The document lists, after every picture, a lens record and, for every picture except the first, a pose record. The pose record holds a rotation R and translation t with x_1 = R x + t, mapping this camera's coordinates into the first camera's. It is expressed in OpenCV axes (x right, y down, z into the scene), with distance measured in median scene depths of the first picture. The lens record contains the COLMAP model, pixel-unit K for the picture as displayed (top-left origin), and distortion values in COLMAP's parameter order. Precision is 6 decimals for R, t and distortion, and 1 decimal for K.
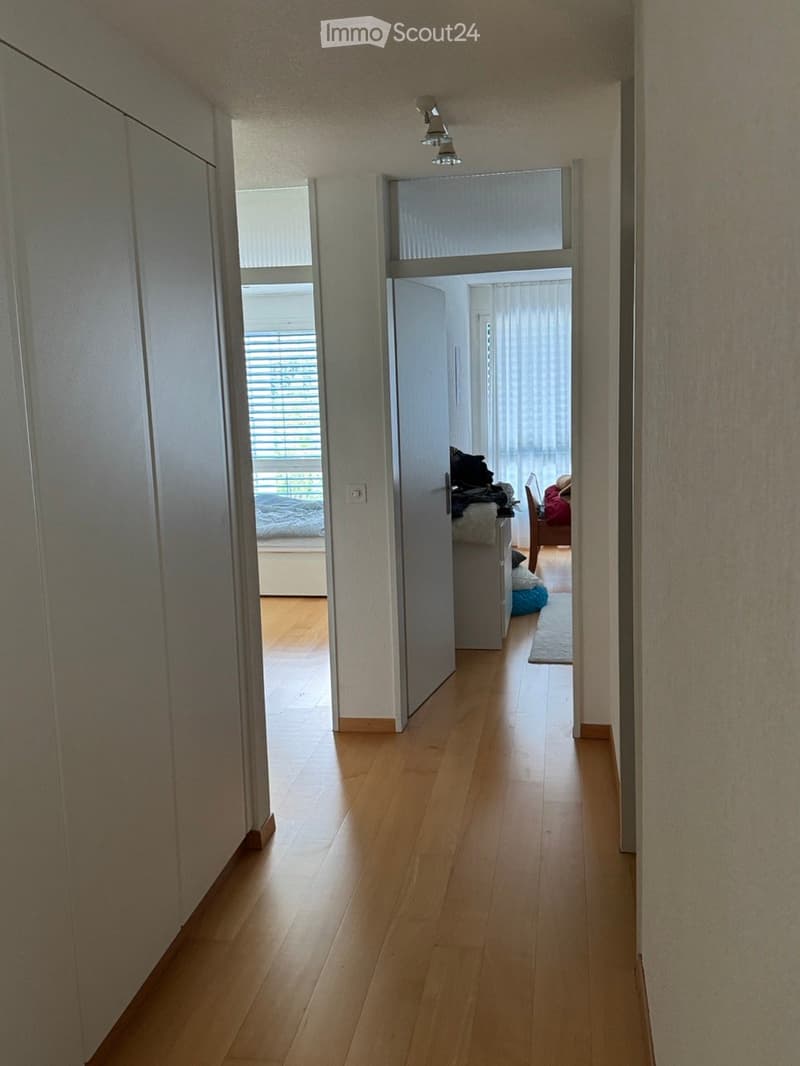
lens RADIAL K [[987.4, 0, 400.0], [0, 987.4, 533.0], [0, 0, 1]] dist [0.002143, 0.001165]
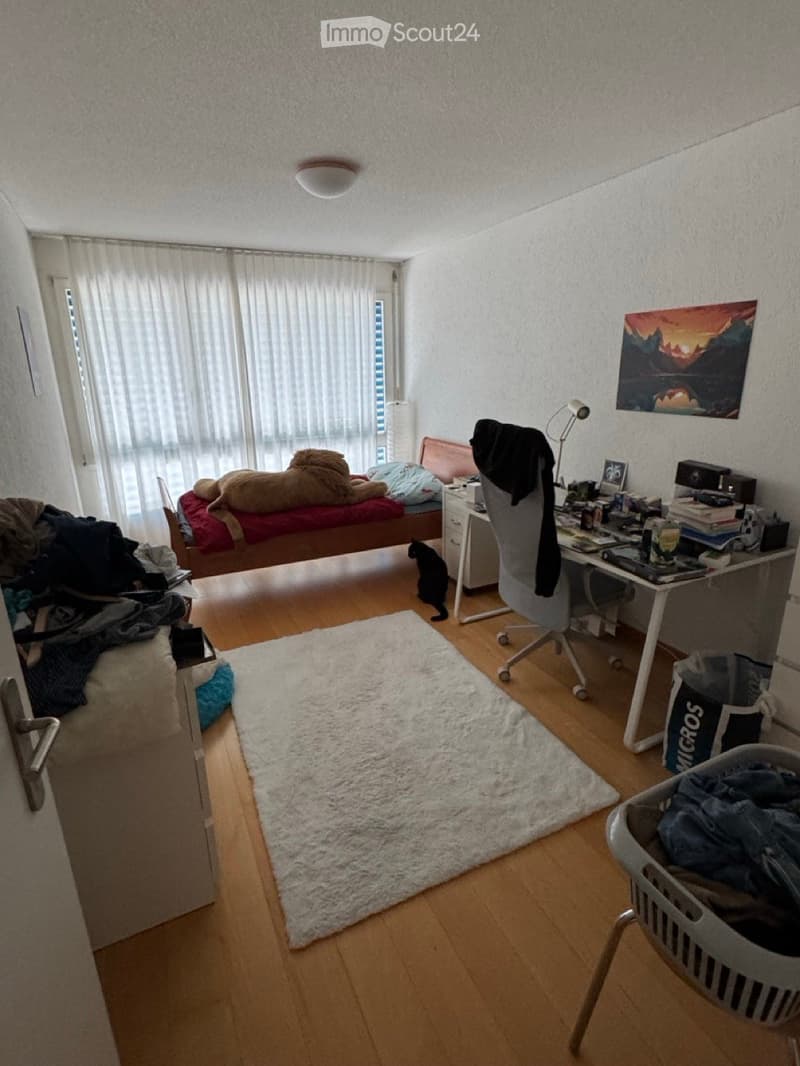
lens RADIAL K [[529.4, 0, 400.0], [0, 529.4, 533.0], [0, 0, 1]] dist [0.001953, 0.000633]
pose [[0.810579, -0.150289, 0.566017, 0.035013], [0.071140, 0.984622, 0.159558, -0.067682], [-0.581293, -0.089068, 0.808805, 0.481221]]
